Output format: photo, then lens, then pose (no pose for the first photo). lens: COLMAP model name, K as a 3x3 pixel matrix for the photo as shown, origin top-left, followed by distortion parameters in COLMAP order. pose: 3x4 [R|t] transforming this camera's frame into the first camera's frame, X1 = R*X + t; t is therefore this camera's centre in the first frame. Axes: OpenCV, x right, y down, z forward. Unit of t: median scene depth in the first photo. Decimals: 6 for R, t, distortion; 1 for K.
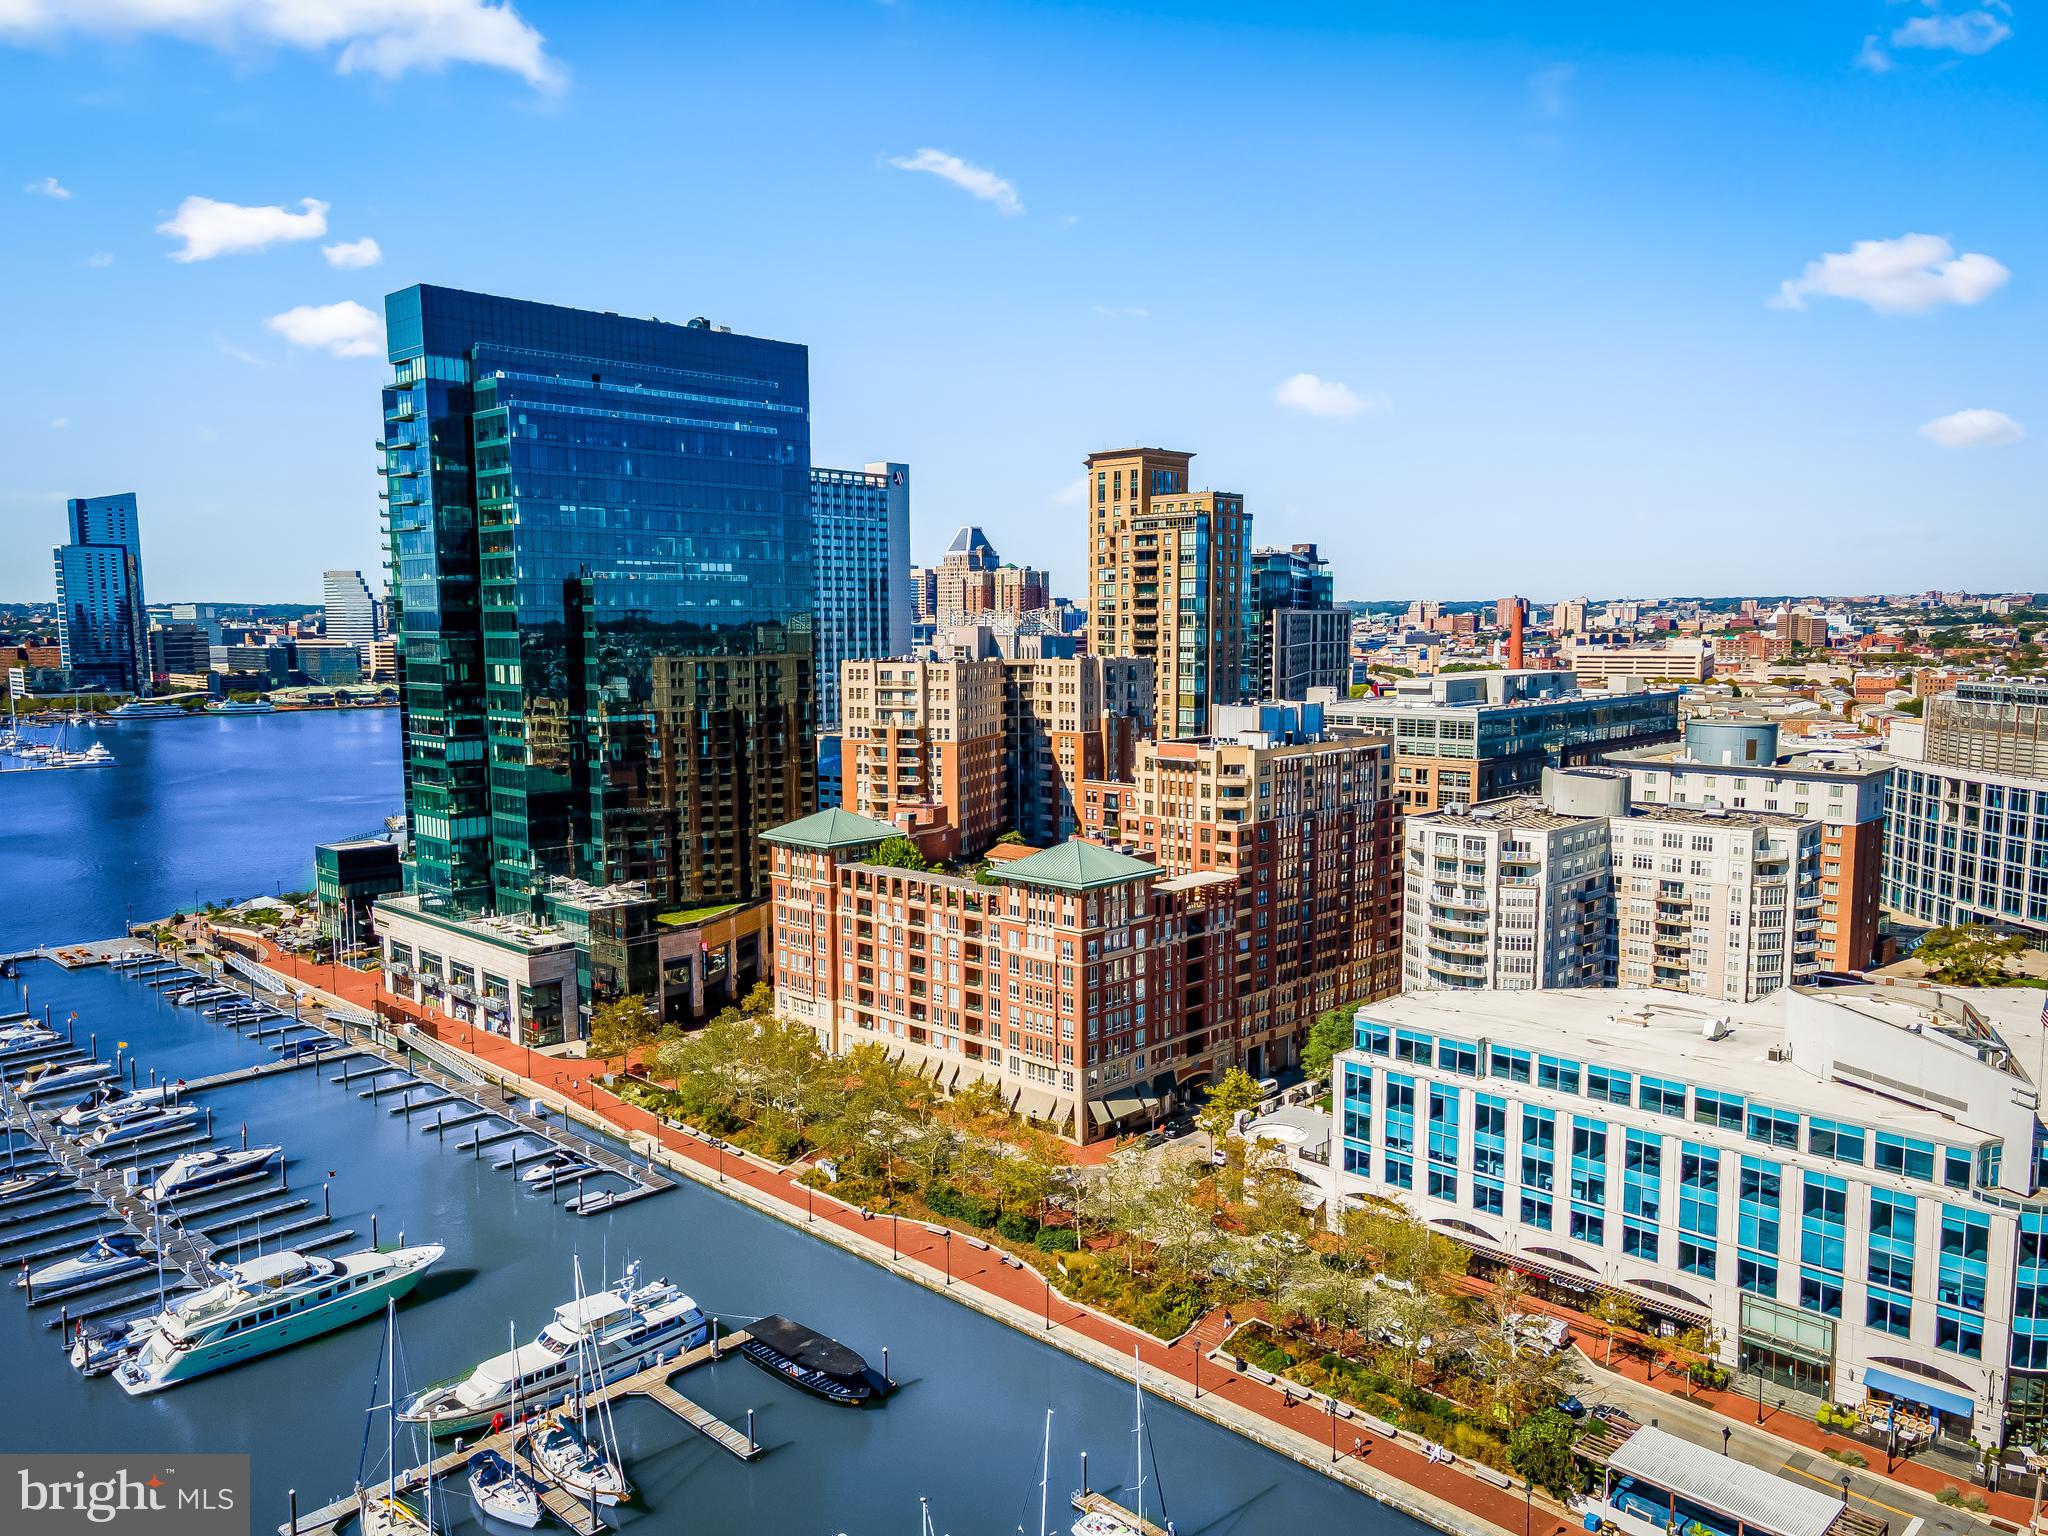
lens RADIAL K [[1489.4, 0, 1023.6], [0, 1489.4, 789.8], [0, 0, 1]] dist [0.032102, 0.031082]
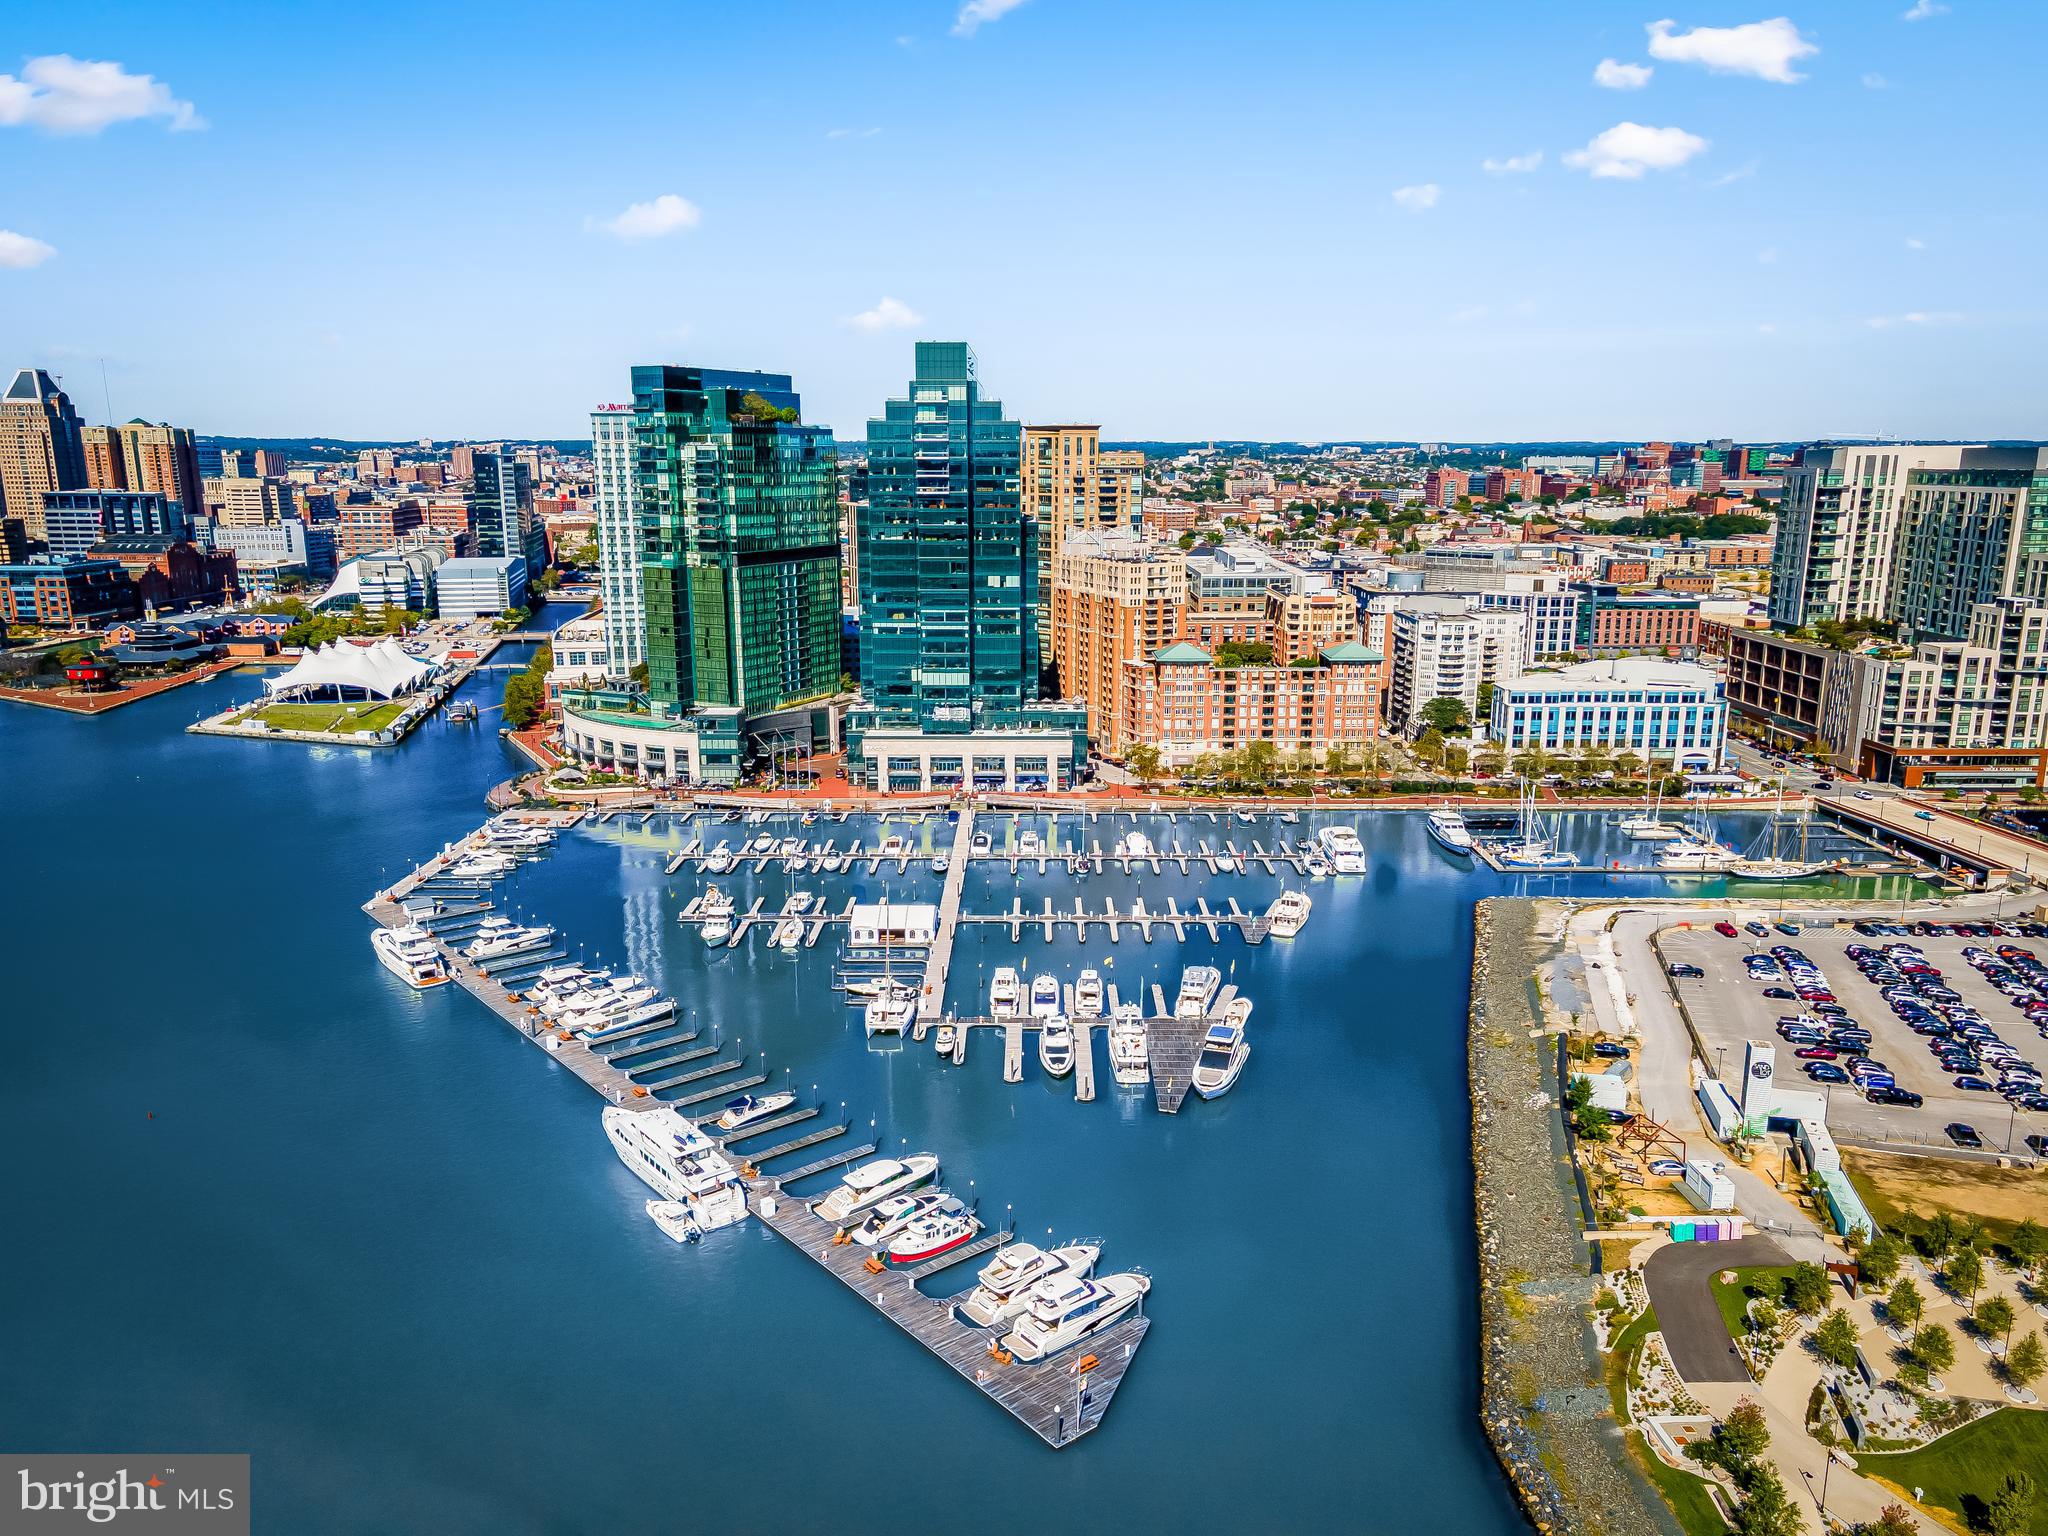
lens RADIAL K [[1488.1, 0, 1025.9], [0, 1488.1, 787.5], [0, 0, 1]] dist [0.036797, 0.018002]
pose [[0.718230, -0.148793, 0.679711, -1.685259], [0.077214, 0.987878, 0.134663, -0.080368], [-0.691509, -0.044236, 0.721013, -0.259391]]
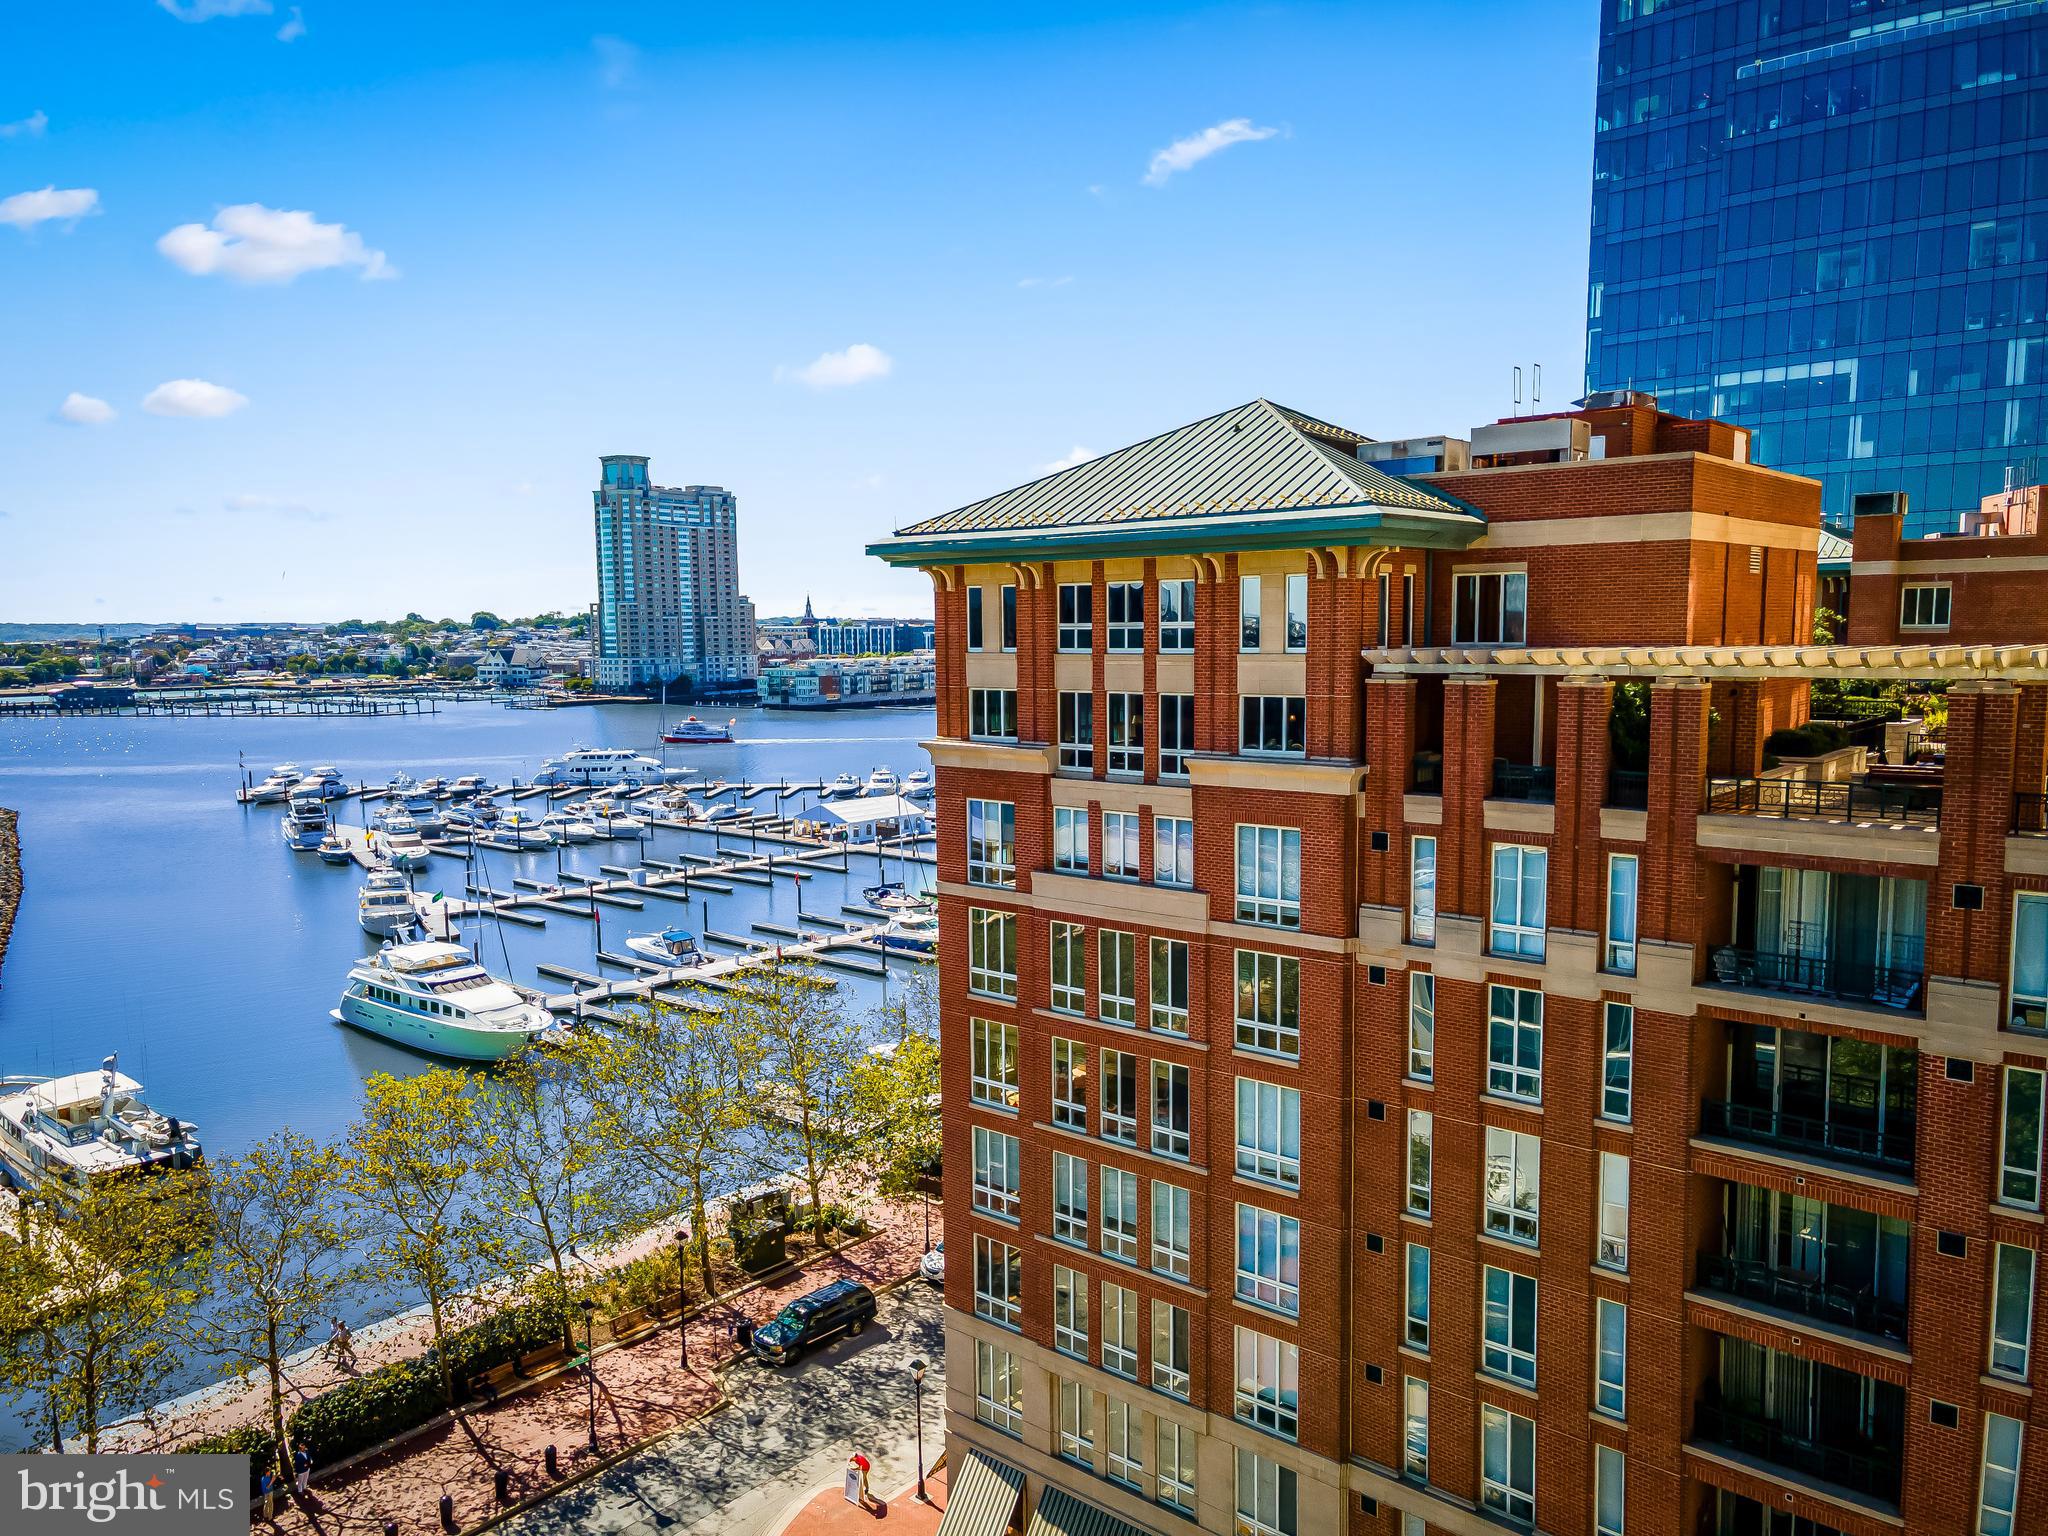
lens RADIAL K [[1488.1, 0, 1025.9], [0, 1488.1, 787.5], [0, 0, 1]] dist [0.036797, 0.018002]
pose [[0.053791, 0.112735, -0.992168, 0.241912], [-0.104110, 0.988825, 0.106711, 0.063980], [0.993110, 0.097554, 0.064927, 0.857704]]
